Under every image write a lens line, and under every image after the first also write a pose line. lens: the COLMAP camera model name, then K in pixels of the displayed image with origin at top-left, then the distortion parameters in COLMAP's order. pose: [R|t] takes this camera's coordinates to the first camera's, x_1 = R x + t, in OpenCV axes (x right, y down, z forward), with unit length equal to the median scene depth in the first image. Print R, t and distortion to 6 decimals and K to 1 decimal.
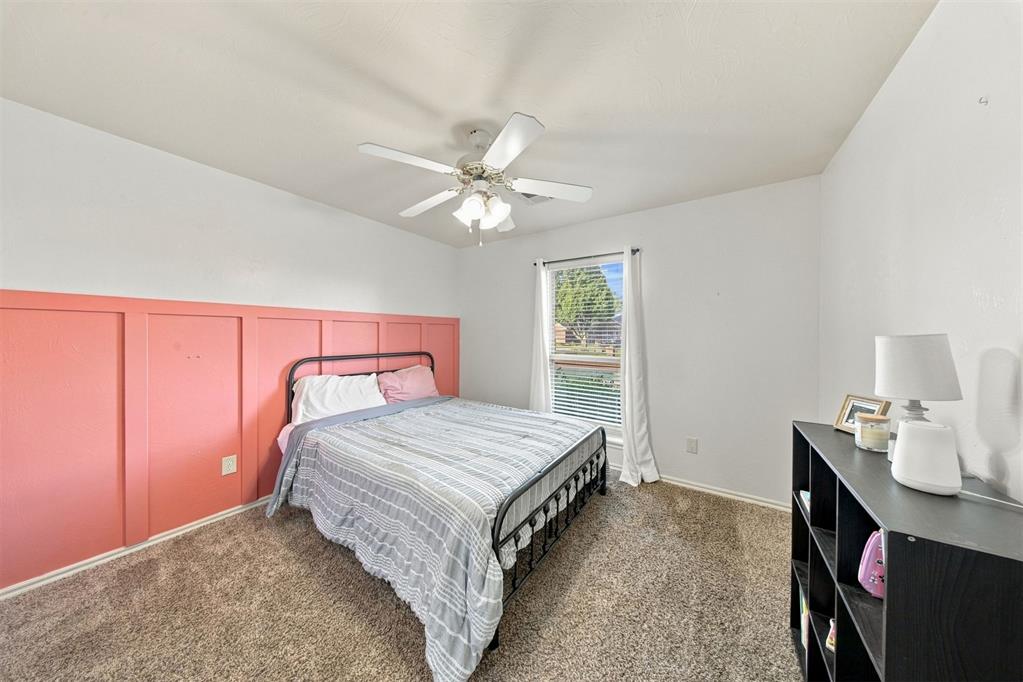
lens RADIAL K [[303.4, 0, 505.1], [0, 303.4, 336.8], [0, 0, 1]] dist [-0.001873, -0.000225]
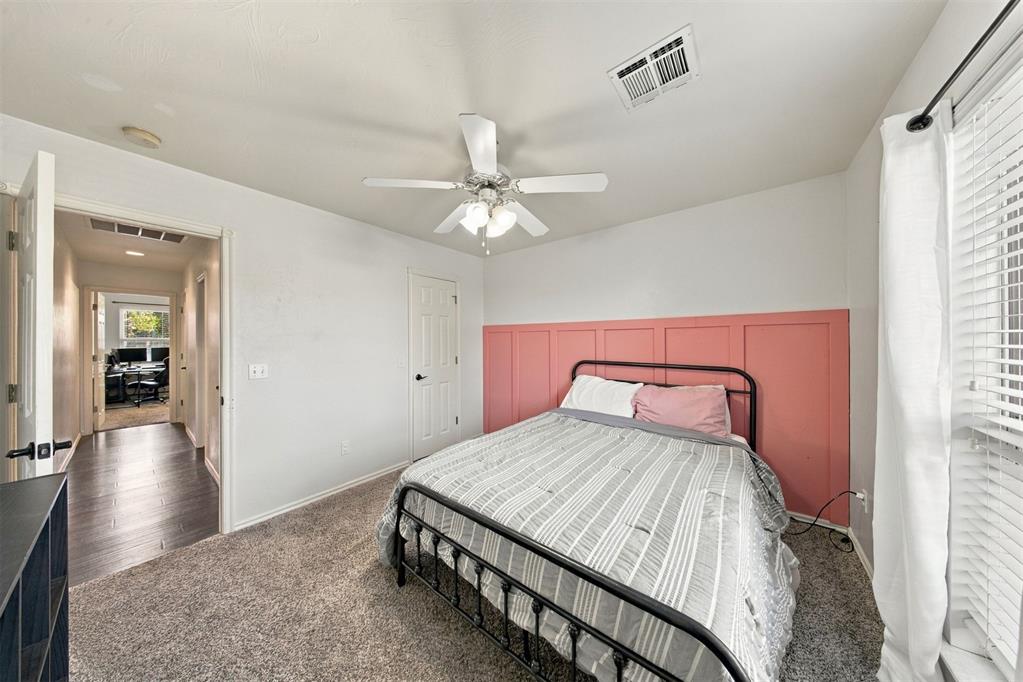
lens RADIAL K [[303.4, 0, 505.1], [0, 303.4, 336.8], [0, 0, 1]] dist [-0.001873, -0.000225]
pose [[-0.078837, -0.013070, -0.996802, 0.586701], [-0.007669, 0.999892, -0.012504, -0.008374], [0.996858, 0.006659, -0.078929, 0.728555]]
